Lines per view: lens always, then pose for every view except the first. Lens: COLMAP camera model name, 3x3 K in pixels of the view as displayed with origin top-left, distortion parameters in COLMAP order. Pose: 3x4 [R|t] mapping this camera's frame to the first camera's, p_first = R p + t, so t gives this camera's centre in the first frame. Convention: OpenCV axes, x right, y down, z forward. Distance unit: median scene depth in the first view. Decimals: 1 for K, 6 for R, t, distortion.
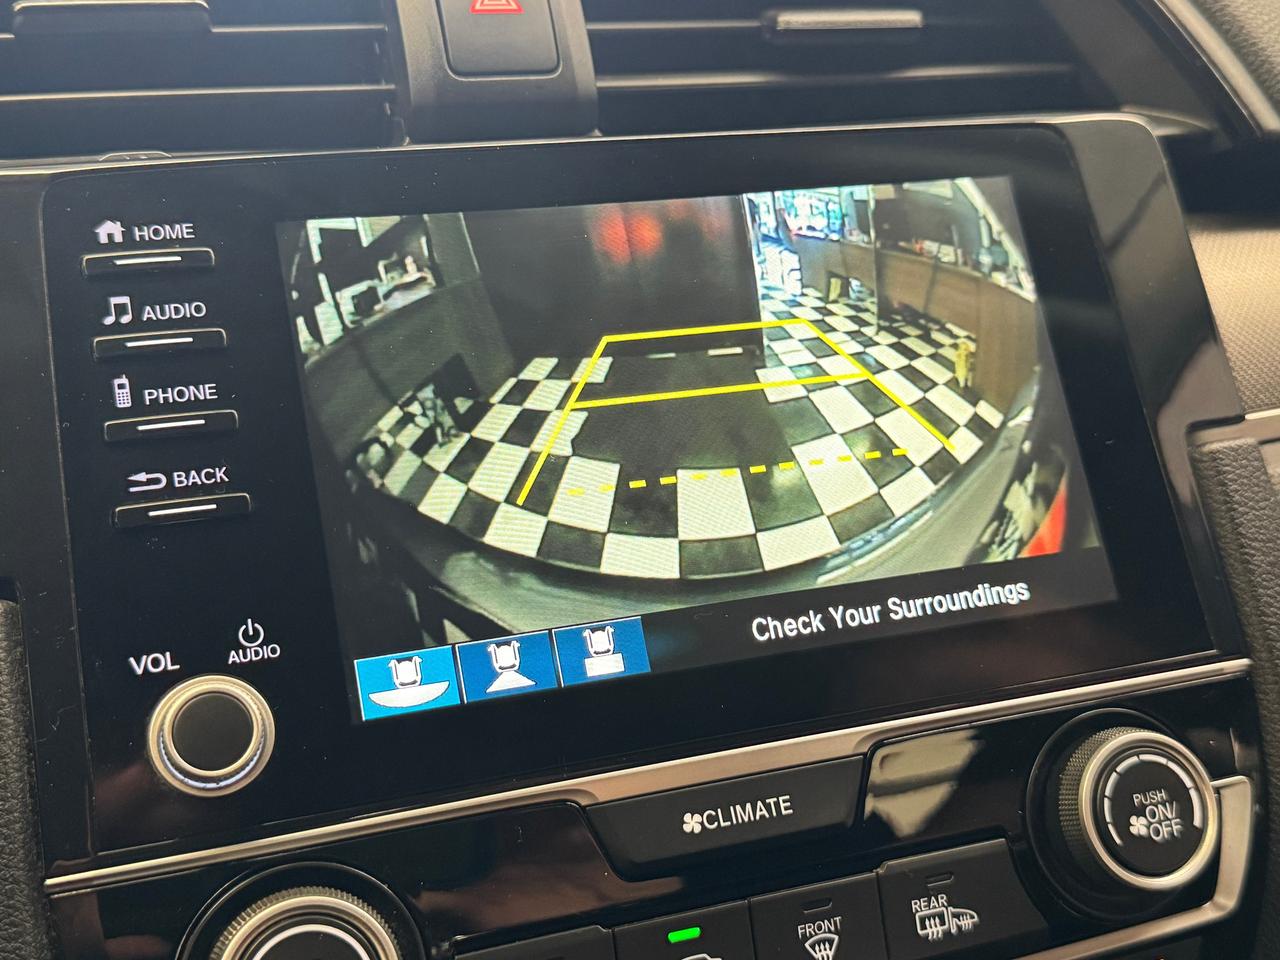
lens RADIAL K [[1542.0, 0, 640.0], [0, 1542.0, 480.0], [0, 0, 1]] dist [0.198328, -0.509979]
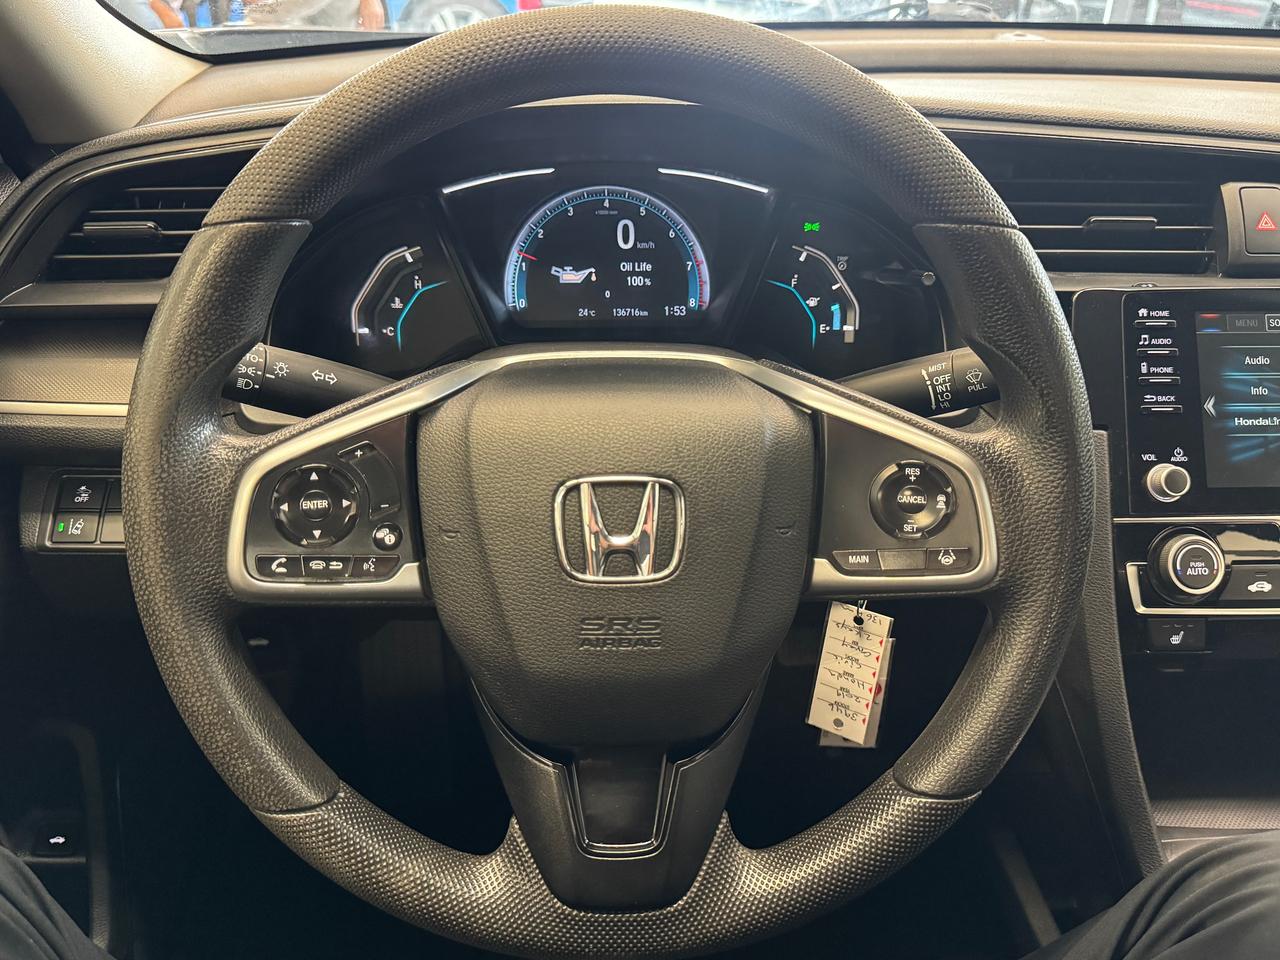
lens RADIAL K [[953.0, 0, 640.0], [0, 953.0, 480.0], [0, 0, 1]] dist [0.020519, -0.011384]
pose [[0.960953, 0.148407, -0.233549, -0.799304], [-0.111585, 0.980176, 0.163720, -0.037504], [0.253216, -0.131267, 0.958463, -1.055595]]
